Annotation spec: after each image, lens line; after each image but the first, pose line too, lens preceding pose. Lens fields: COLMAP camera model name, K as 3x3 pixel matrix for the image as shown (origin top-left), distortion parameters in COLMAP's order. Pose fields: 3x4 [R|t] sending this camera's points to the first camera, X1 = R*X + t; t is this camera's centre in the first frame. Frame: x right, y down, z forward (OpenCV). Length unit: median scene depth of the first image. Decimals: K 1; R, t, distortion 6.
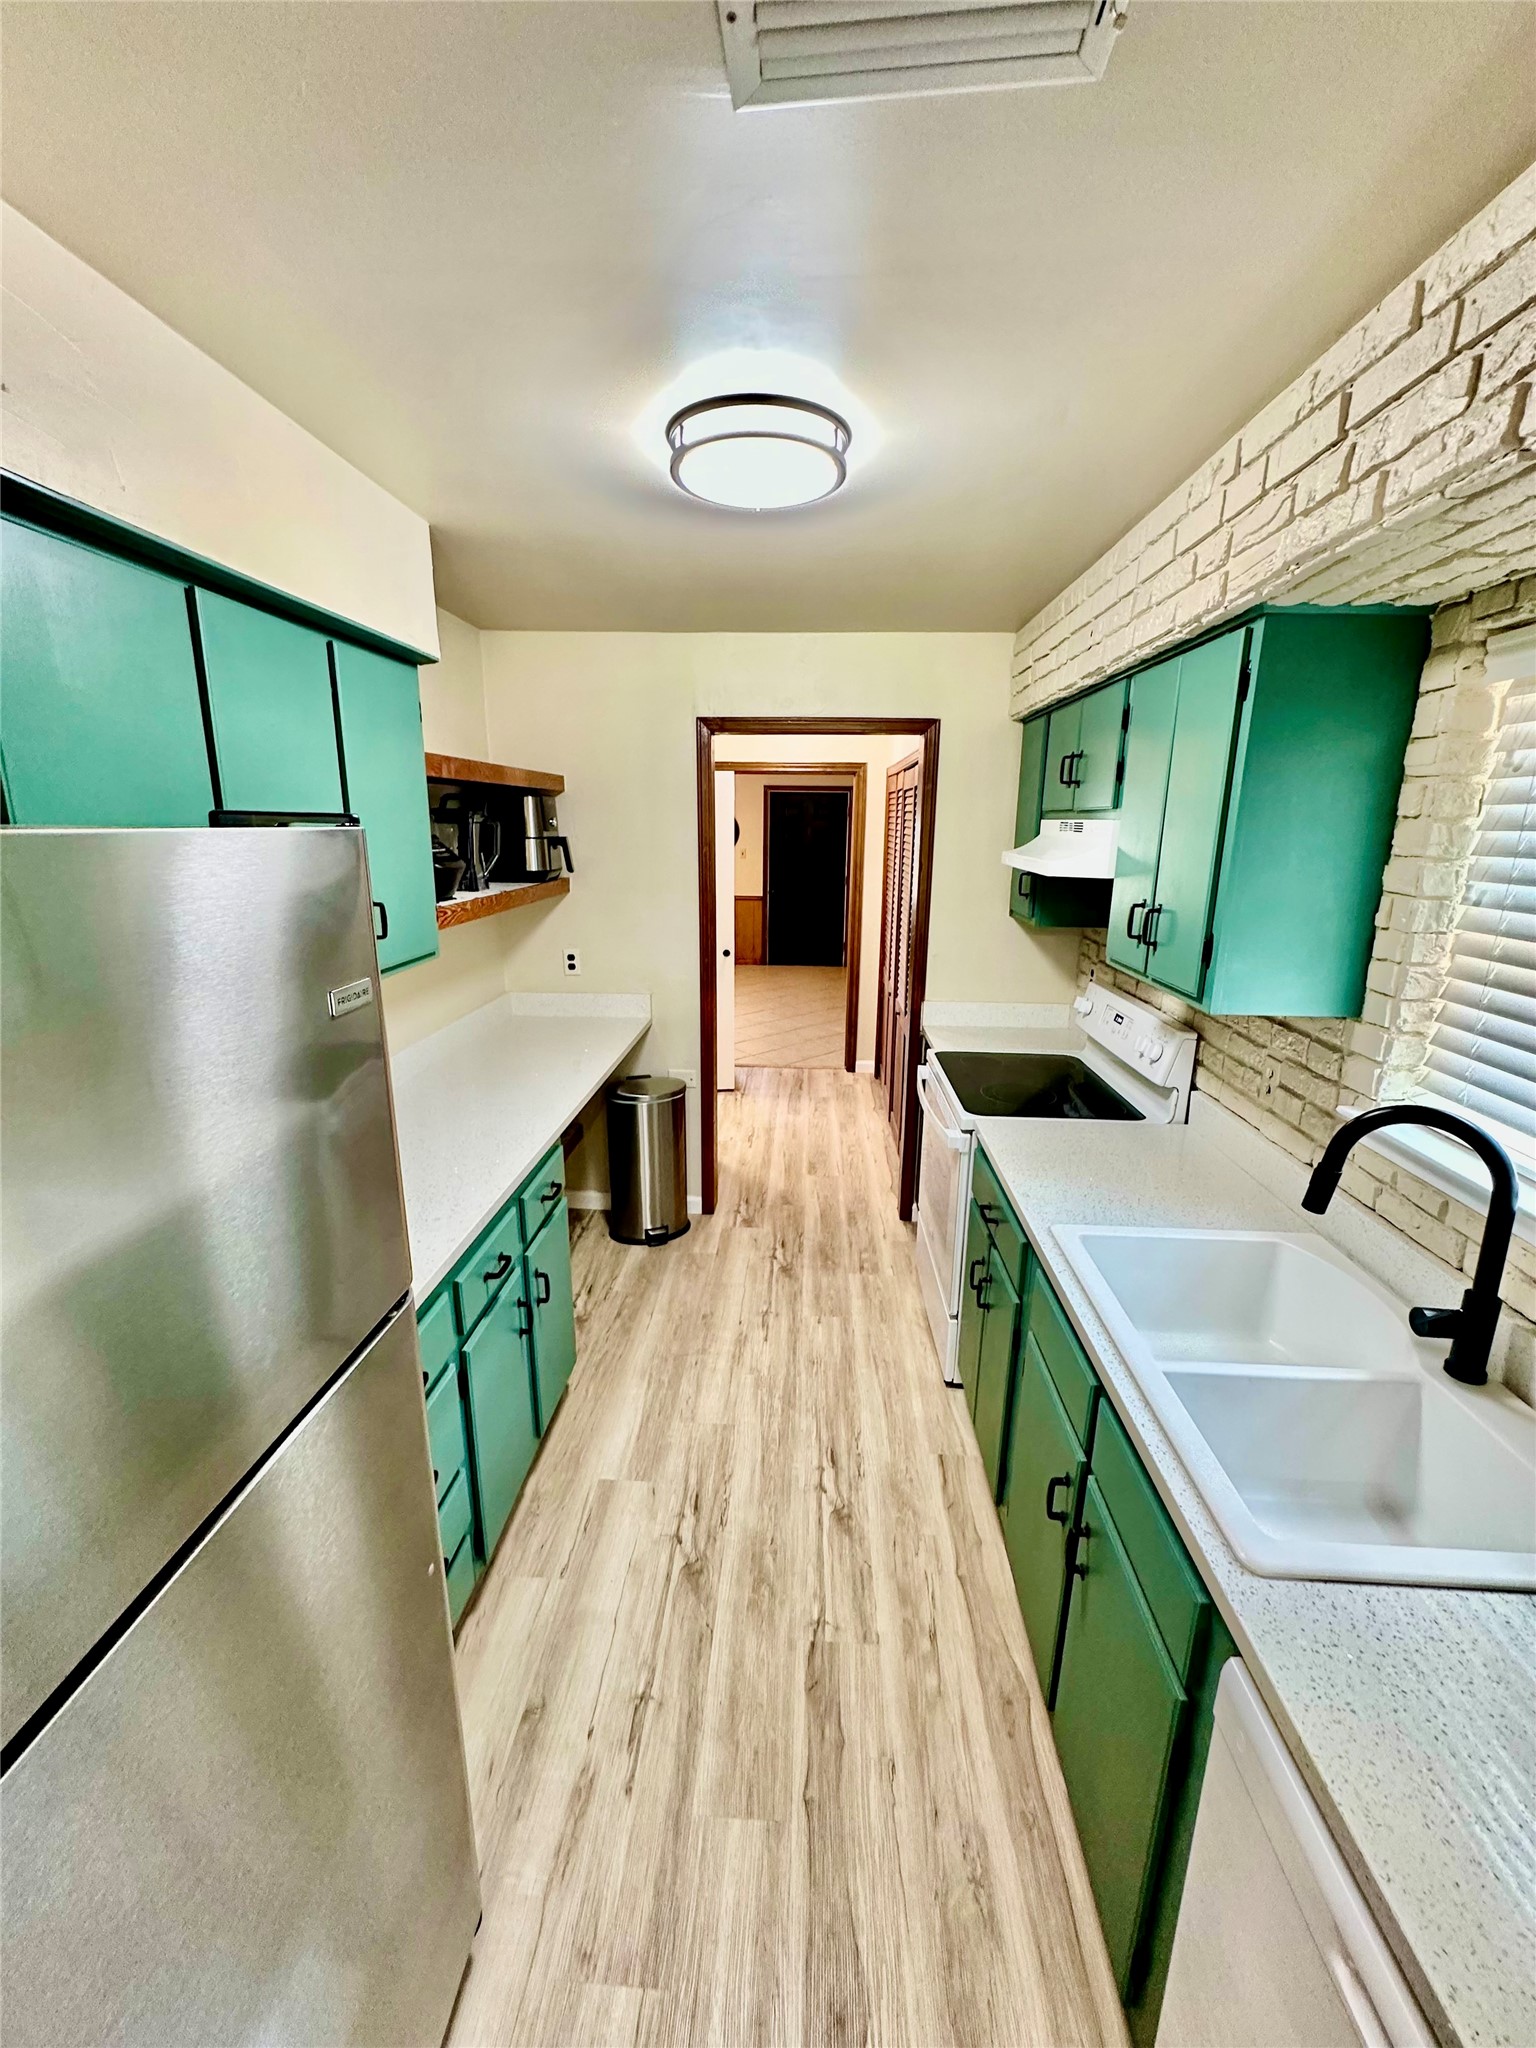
lens RADIAL K [[820.8, 0, 767.2], [0, 820.8, 1025.0], [0, 0, 1]] dist [-0.003416, 0.000478]
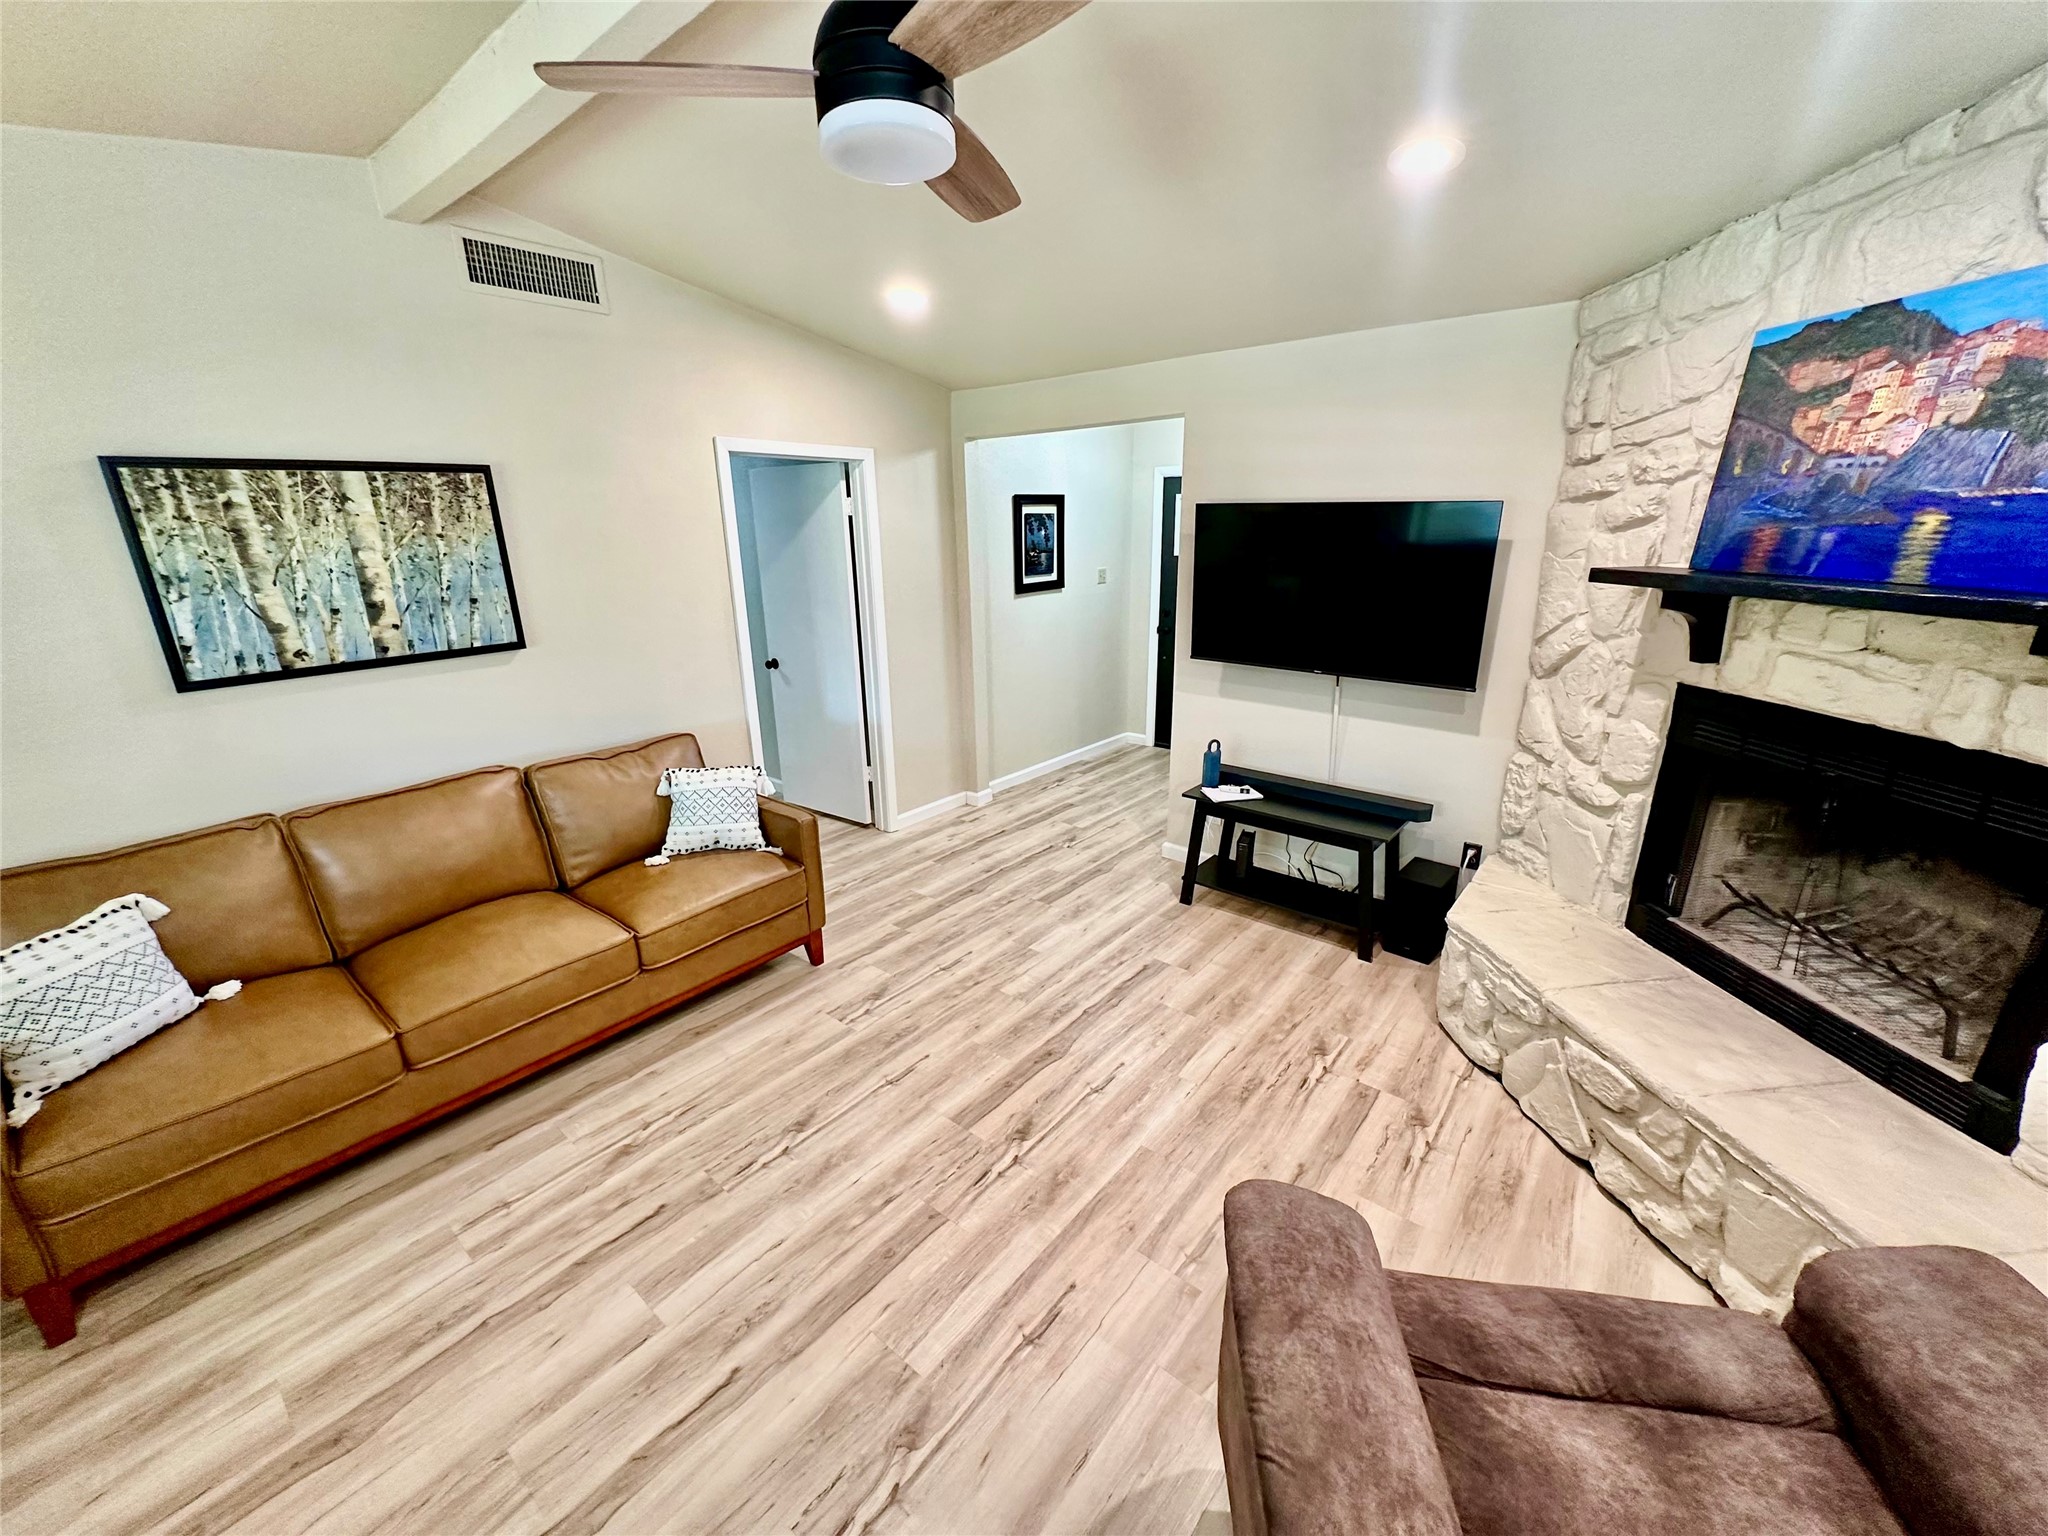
lens RADIAL K [[820.8, 0, 1022.1], [0, 820.8, 765.2], [0, 0, 1]] dist [-0.003416, 0.000478]
pose [[-0.806166, -0.162315, 0.568991, -0.471618], [0.153430, 0.871398, 0.465967, -0.256494], [-0.571451, 0.462947, -0.677587, 1.030753]]
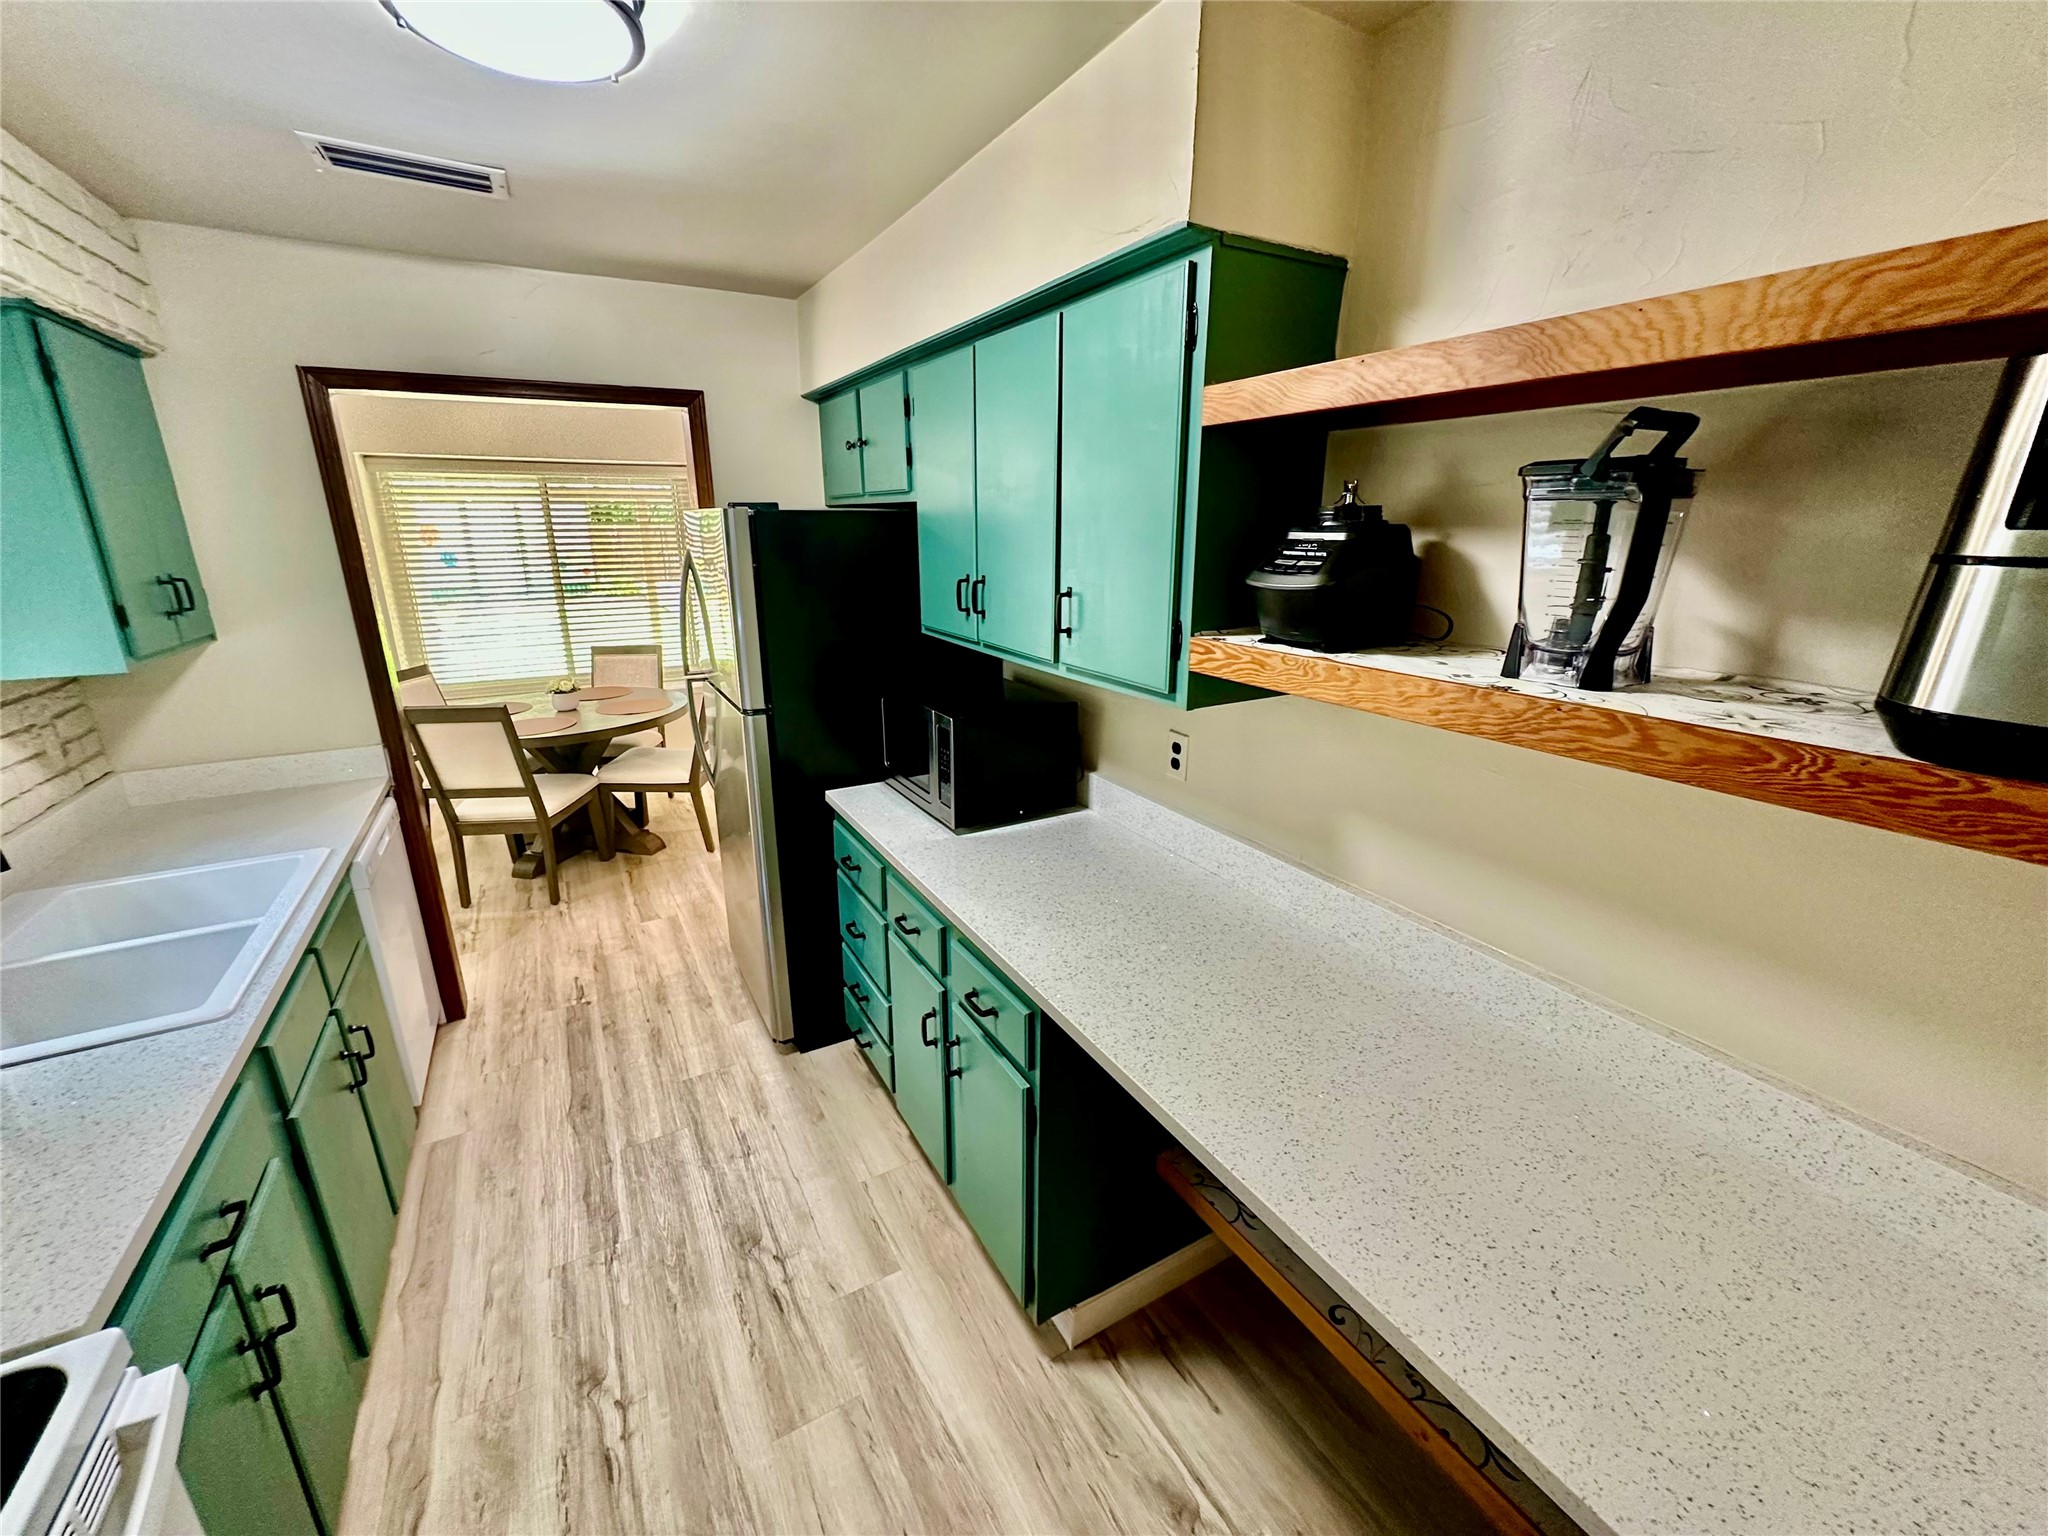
lens RADIAL K [[820.8, 0, 1022.5], [0, 820.8, 768.8], [0, 0, 1]] dist [-0.003416, 0.000478]
pose [[-0.837656, 0.147349, -0.525948, 0.066306], [-0.141571, 0.871445, 0.469618, -0.333676], [0.527532, 0.467837, -0.709111, 1.421586]]
